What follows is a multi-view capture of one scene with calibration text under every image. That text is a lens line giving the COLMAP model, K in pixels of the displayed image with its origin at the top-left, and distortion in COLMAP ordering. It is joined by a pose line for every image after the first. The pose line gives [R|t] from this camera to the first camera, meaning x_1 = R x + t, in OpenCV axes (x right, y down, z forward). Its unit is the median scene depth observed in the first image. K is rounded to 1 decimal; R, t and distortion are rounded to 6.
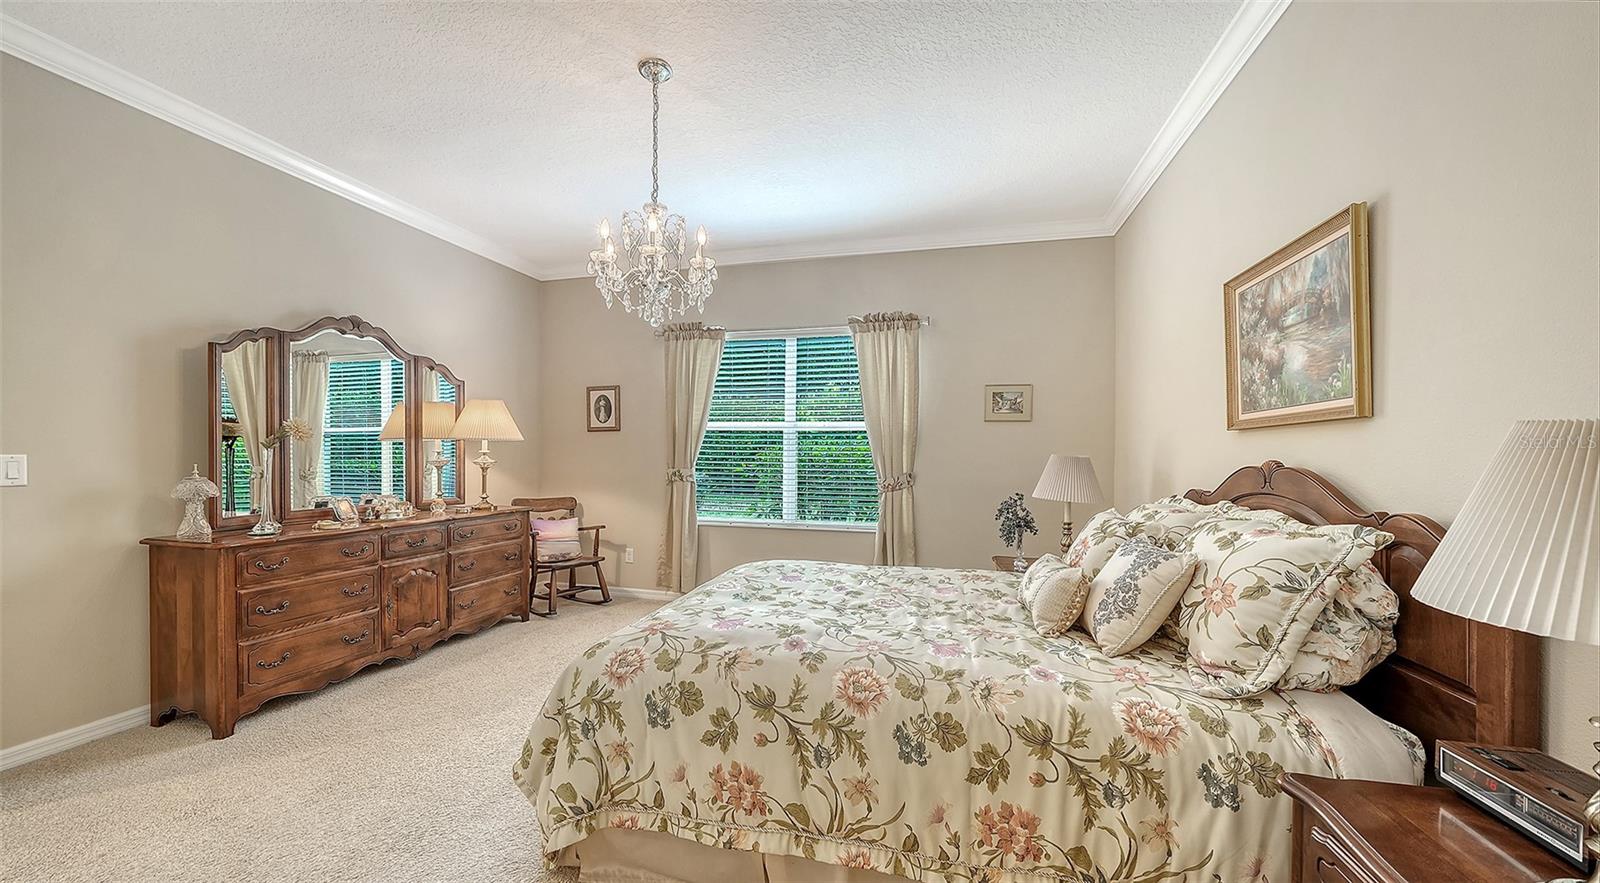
lens RADIAL K [[557.8, 0, 799.9], [0, 557.8, 454.5], [0, 0, 1]] dist [0.000723, 0.000020]
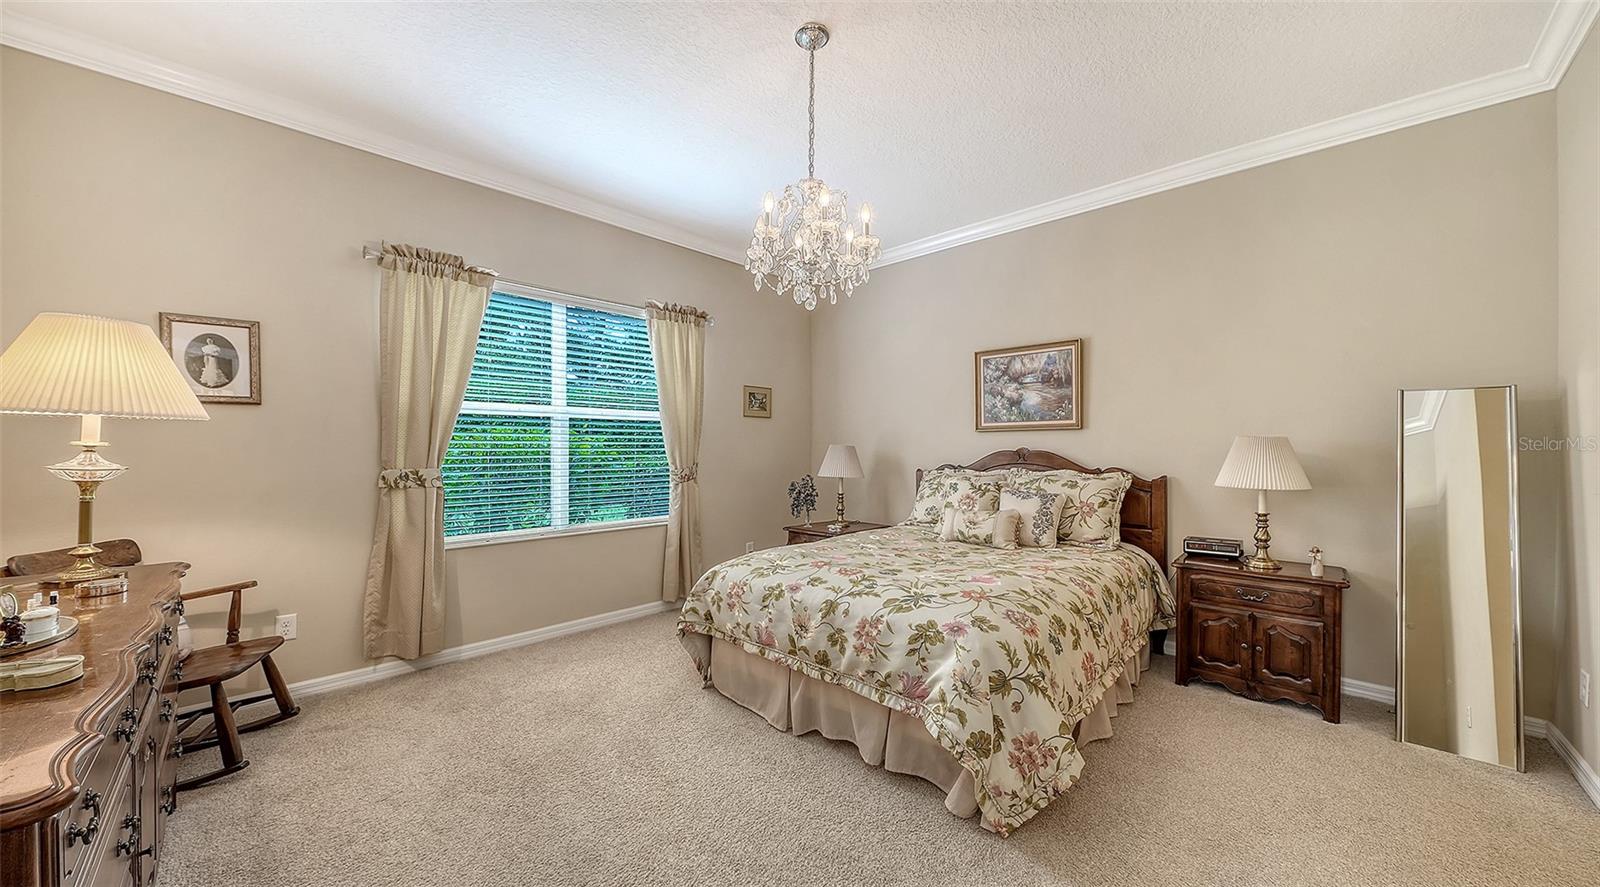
lens RADIAL K [[553.4, 0, 800.0], [0, 553.4, 443.5], [0, 0, 1]] dist [-0.001257, -0.000063]
pose [[0.506477, -0.002728, 0.862249, -0.605870], [0.003357, 0.999994, 0.001191, -0.003828], [-0.862247, 0.002292, 0.506483, 0.310310]]
